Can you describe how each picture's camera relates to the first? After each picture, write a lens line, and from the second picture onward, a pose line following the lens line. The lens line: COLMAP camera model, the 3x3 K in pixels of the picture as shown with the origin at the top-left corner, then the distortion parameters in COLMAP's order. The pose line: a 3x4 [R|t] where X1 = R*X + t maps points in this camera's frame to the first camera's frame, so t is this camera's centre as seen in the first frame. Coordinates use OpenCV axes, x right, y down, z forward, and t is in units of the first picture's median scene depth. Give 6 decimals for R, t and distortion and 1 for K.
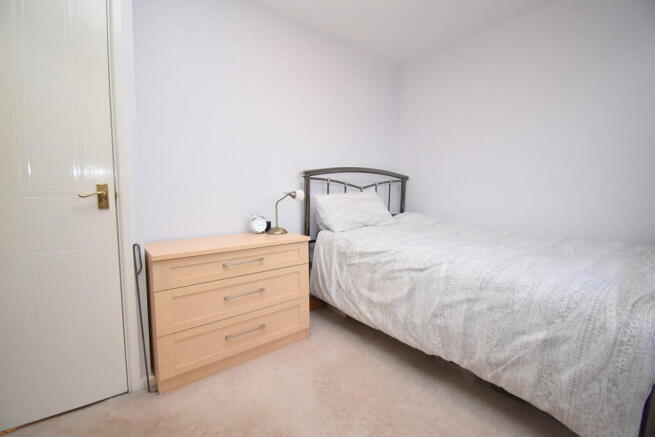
lens RADIAL K [[293.8, 0, 327.5], [0, 293.8, 218.5], [0, 0, 1]] dist [-0.000780, -0.000194]
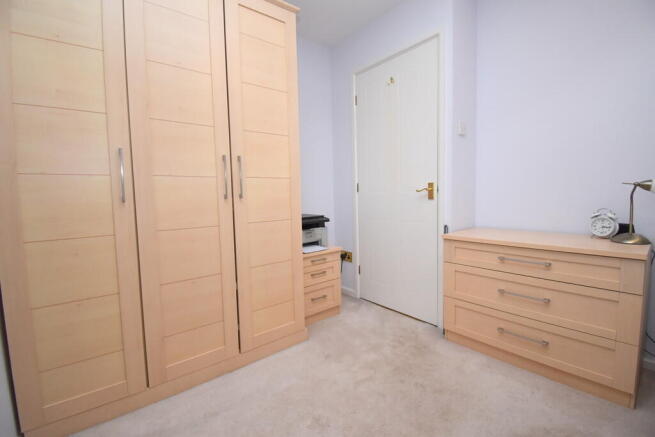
lens RADIAL K [[293.8, 0, 327.5], [0, 293.8, 218.5], [0, 0, 1]] dist [-0.000780, -0.000194]
pose [[0.004453, 0.093093, -0.995647, 0.645106], [-0.054381, 0.994207, 0.092715, -0.037332], [0.998510, 0.053731, 0.009490, 0.387260]]
